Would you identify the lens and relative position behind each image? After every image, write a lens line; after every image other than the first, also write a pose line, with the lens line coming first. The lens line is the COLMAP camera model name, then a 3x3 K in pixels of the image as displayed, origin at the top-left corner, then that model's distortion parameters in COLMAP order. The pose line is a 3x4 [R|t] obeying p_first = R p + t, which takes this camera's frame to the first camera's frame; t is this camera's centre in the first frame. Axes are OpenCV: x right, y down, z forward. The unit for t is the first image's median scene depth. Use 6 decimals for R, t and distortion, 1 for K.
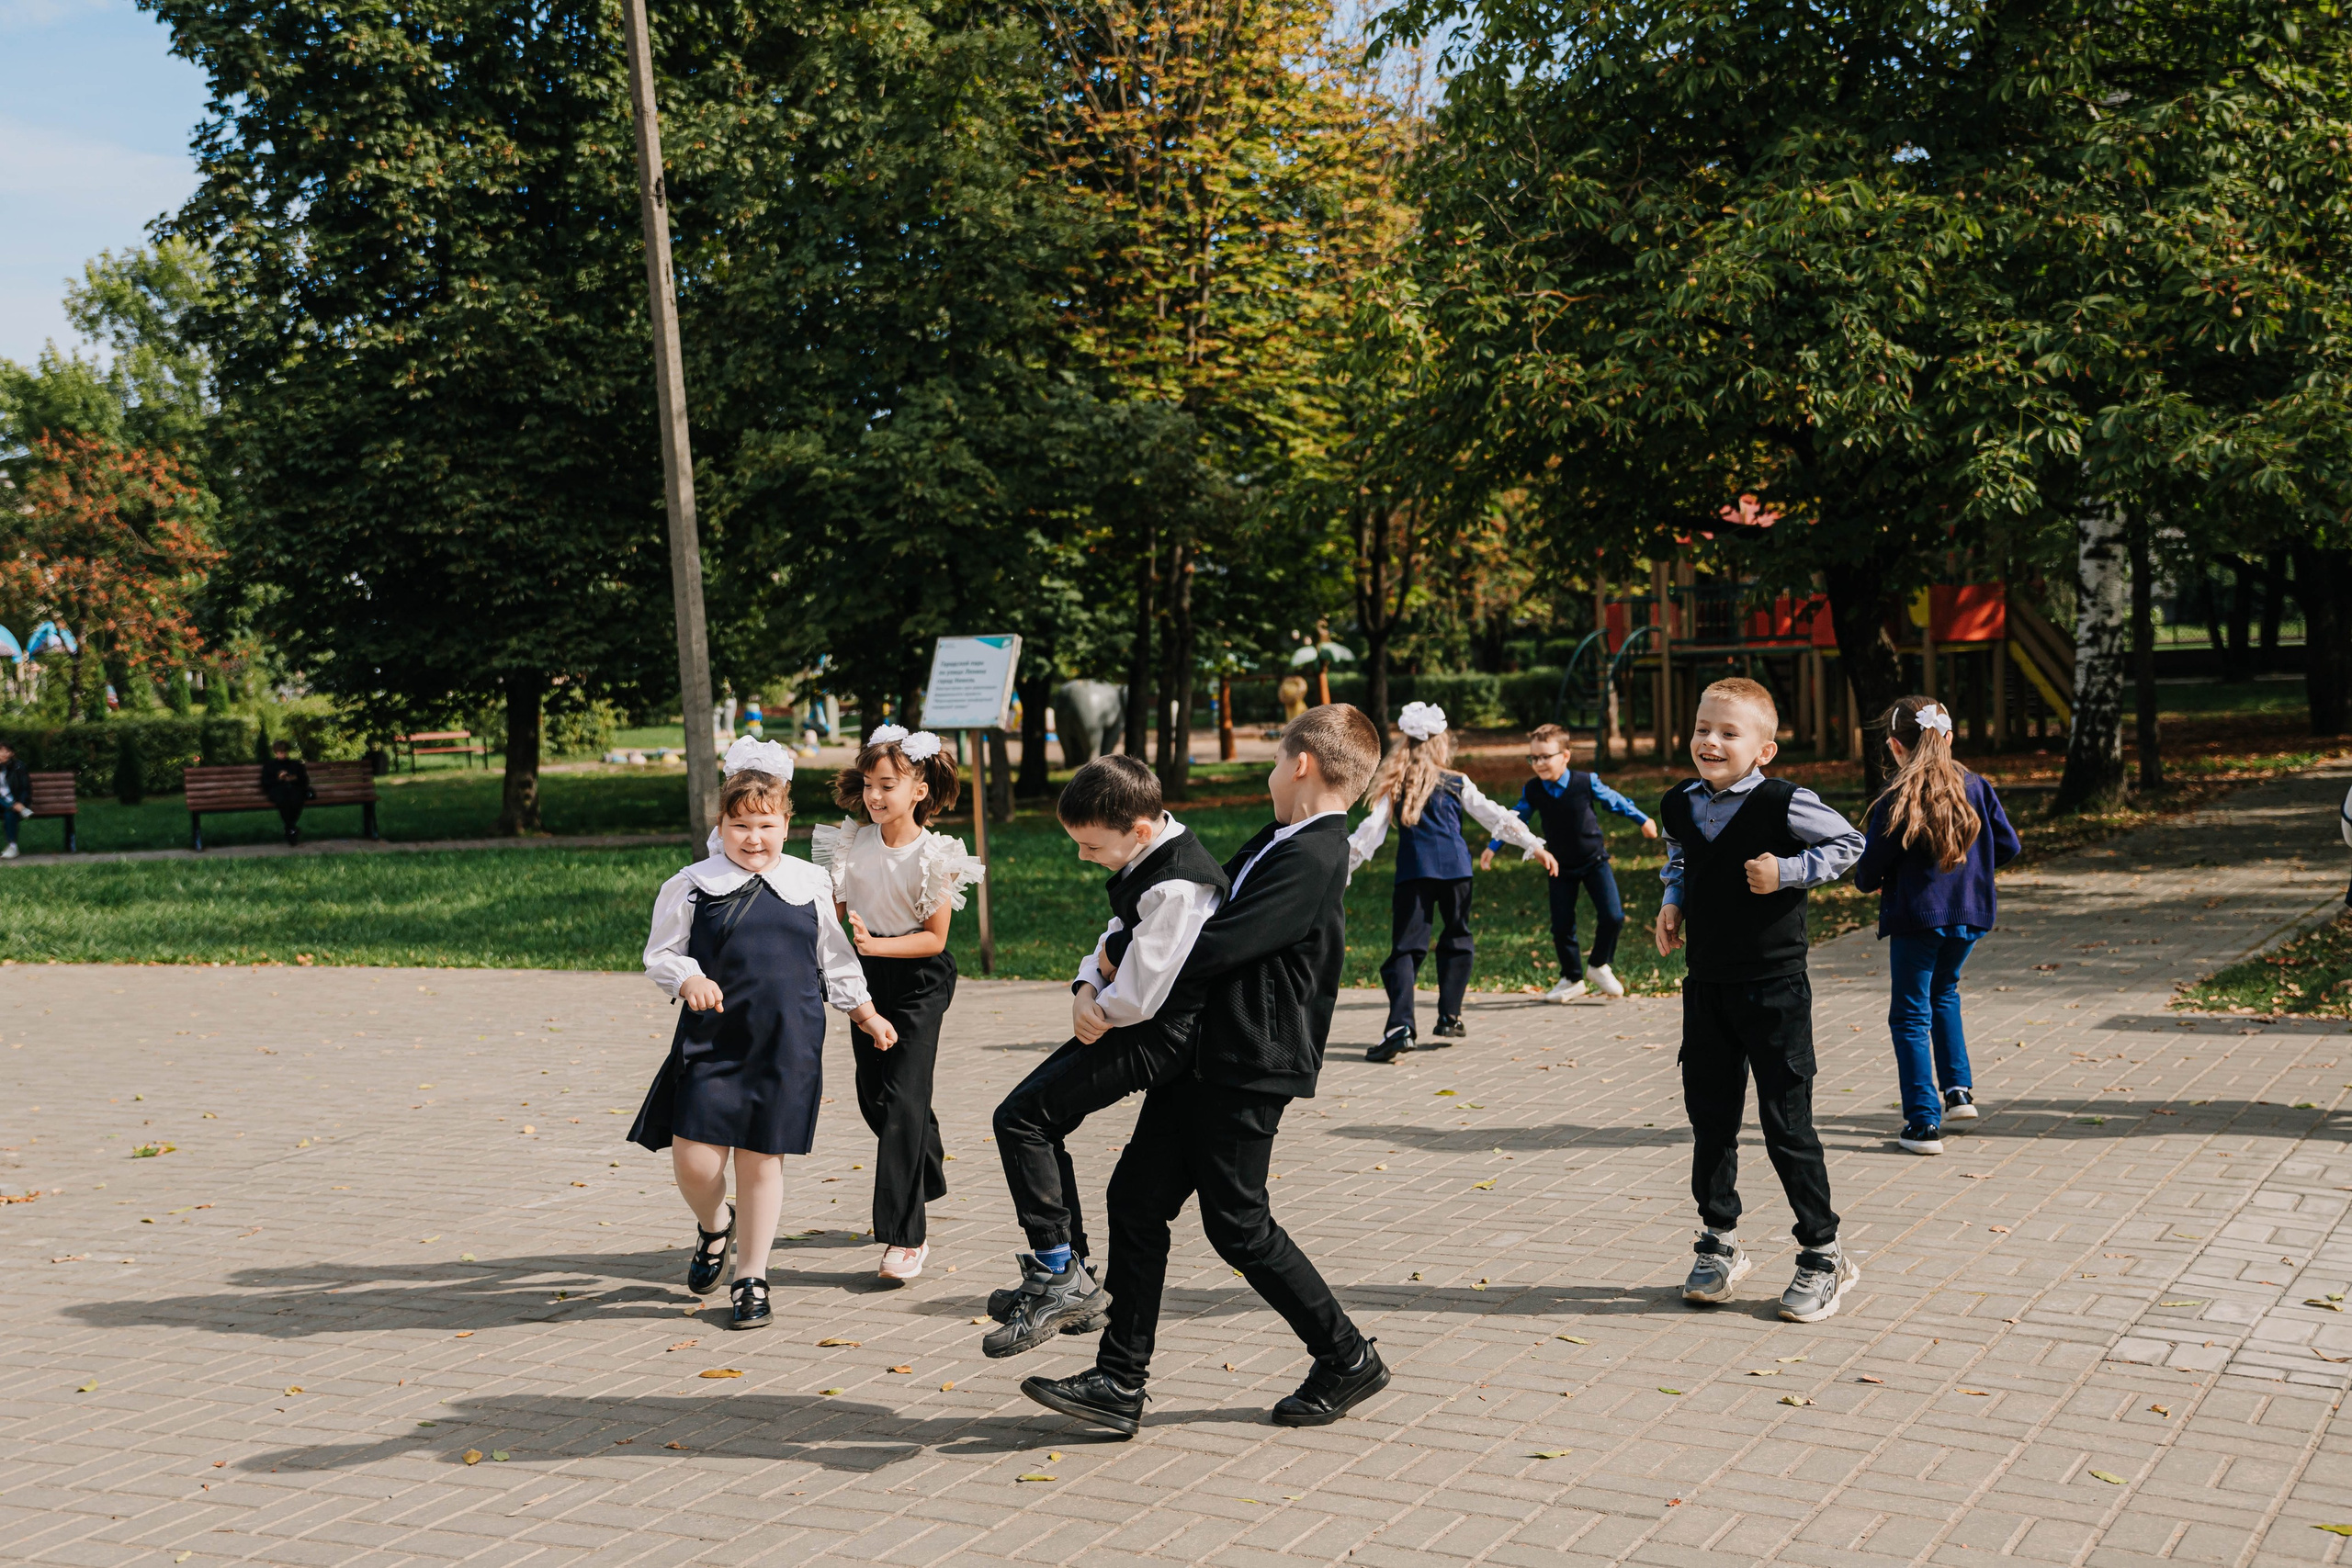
lens RADIAL K [[2579.4, 0, 1176.0], [0, 2579.4, 784.0], [0, 0, 1]] dist [0.204379, 0.224231]
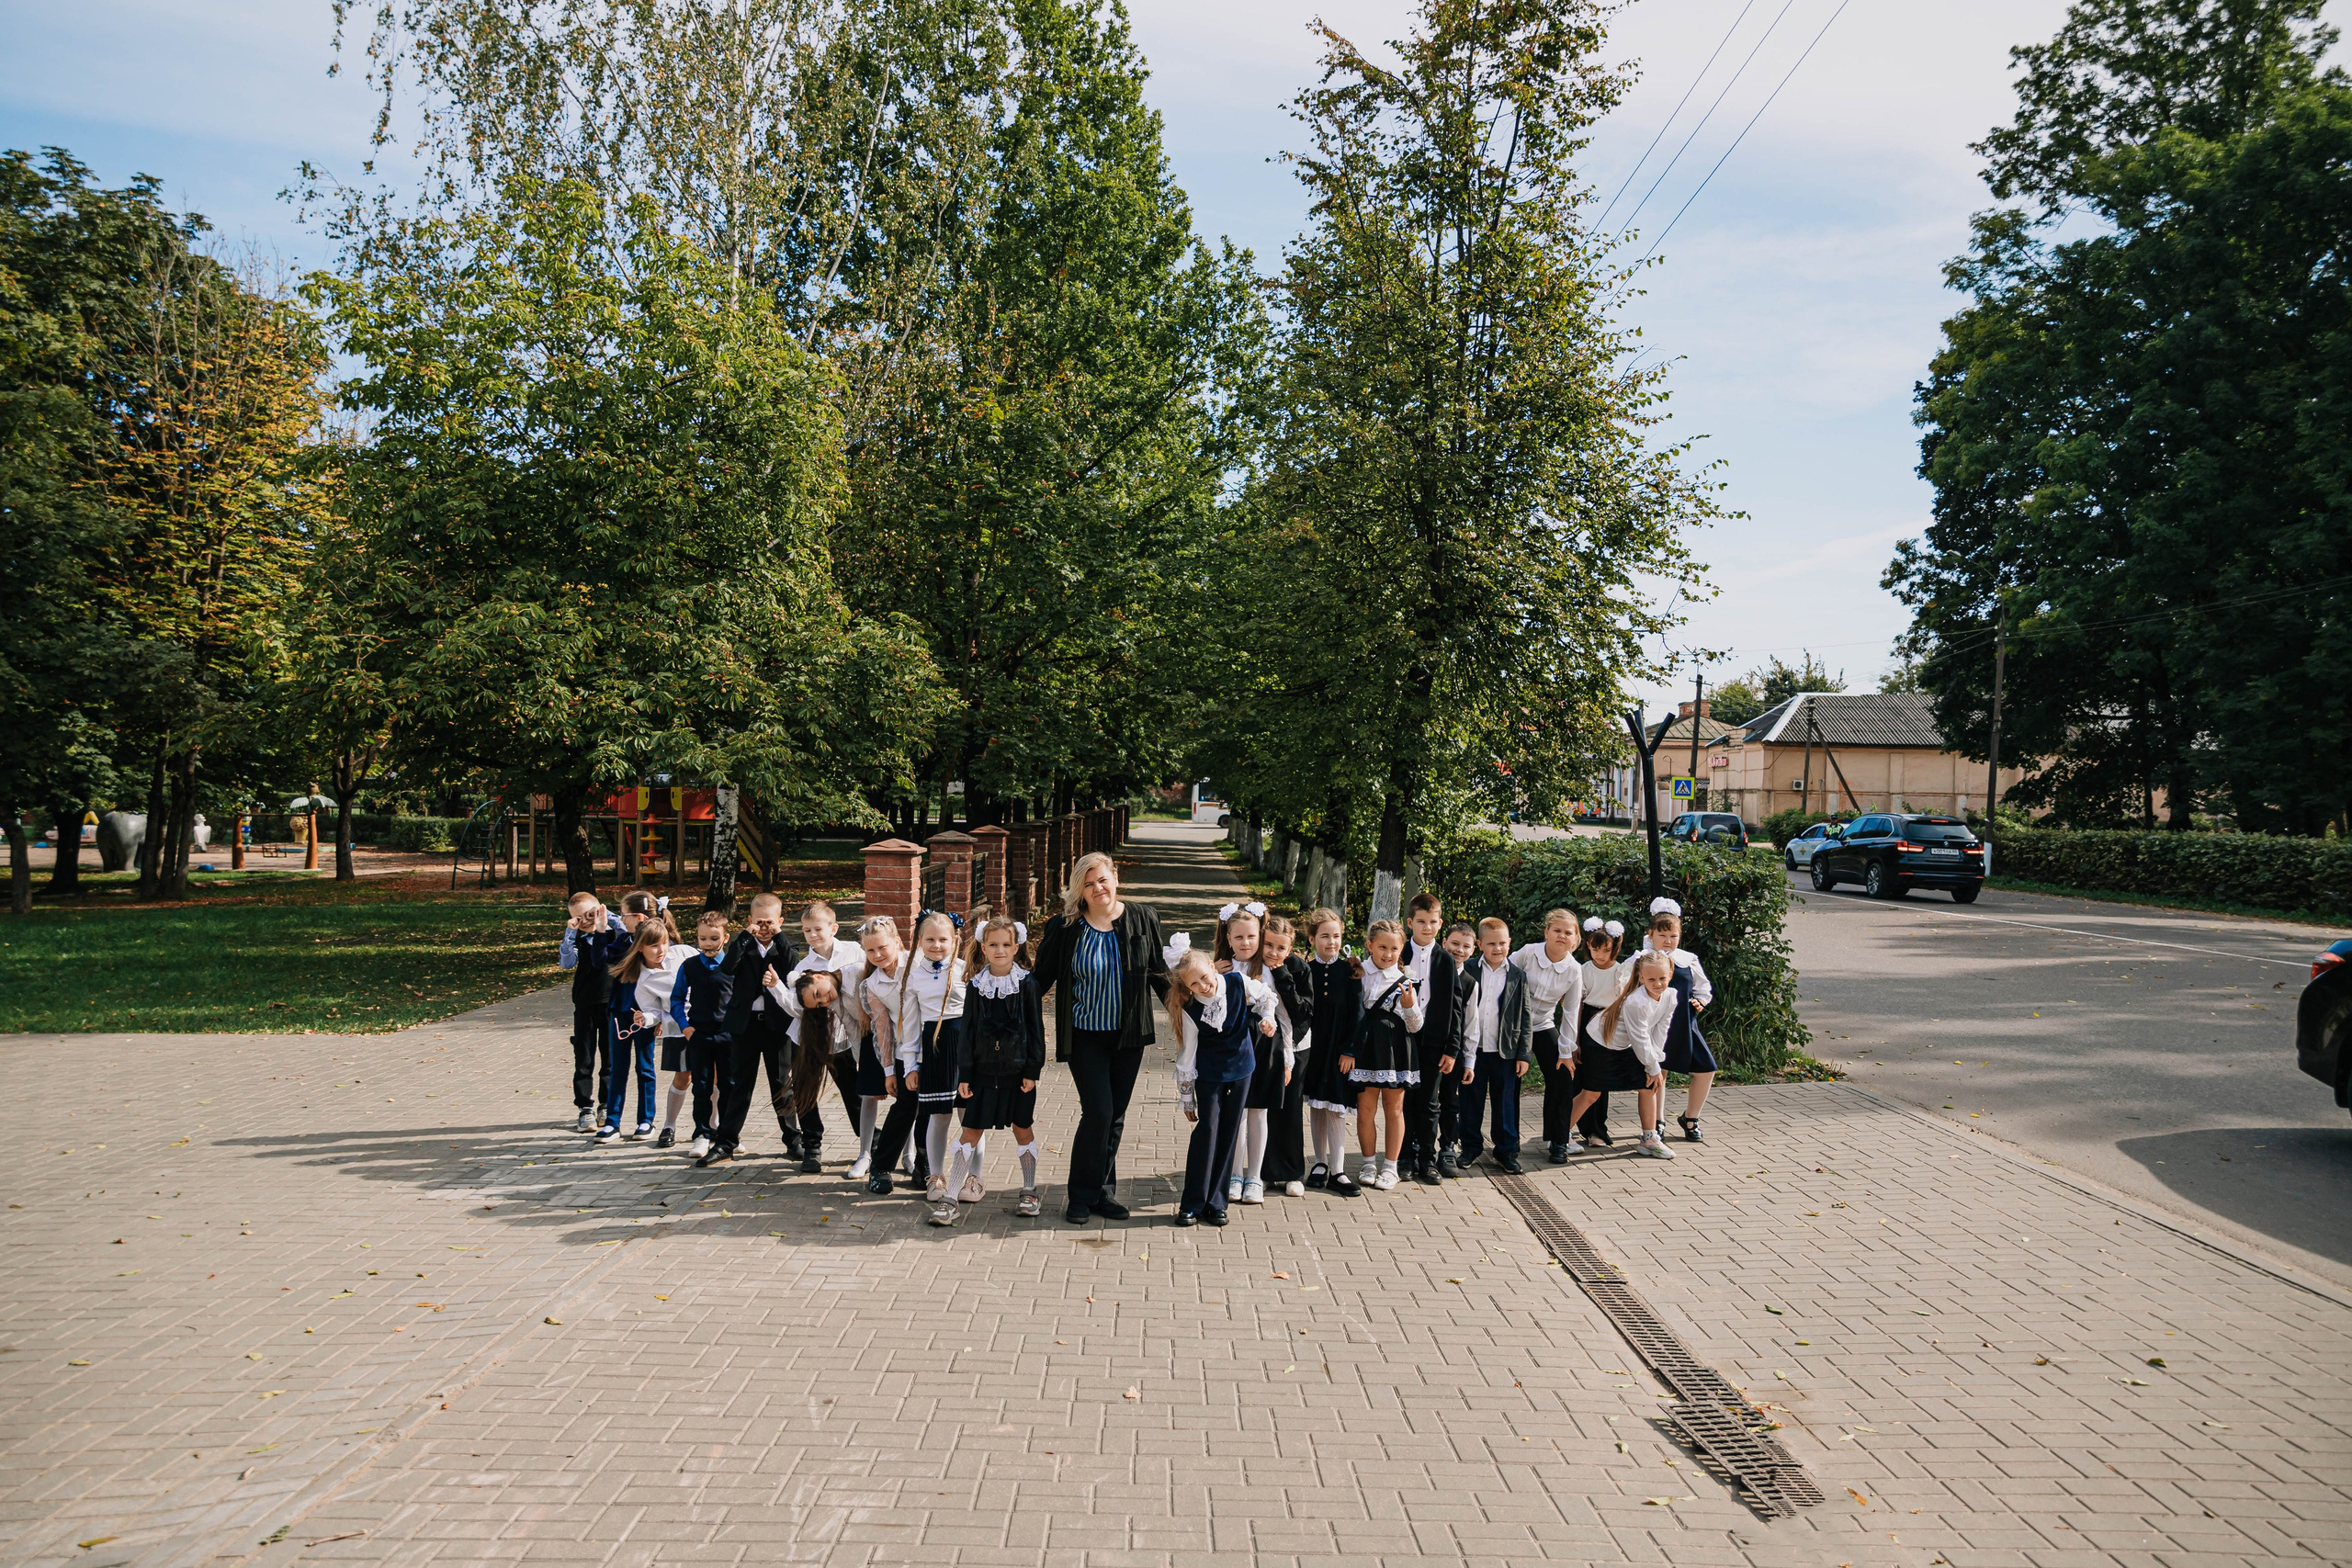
lens RADIAL K [[1615.8, 0, 1175.8], [0, 1615.8, 778.1], [0, 0, 1]] dist [-0.002640, 0.076032]
pose [[0.874581, 0.057814, 0.481420, 0.049666], [-0.027931, 0.997225, -0.069015, -0.015317], [-0.484074, 0.046912, 0.873769, -0.121334]]
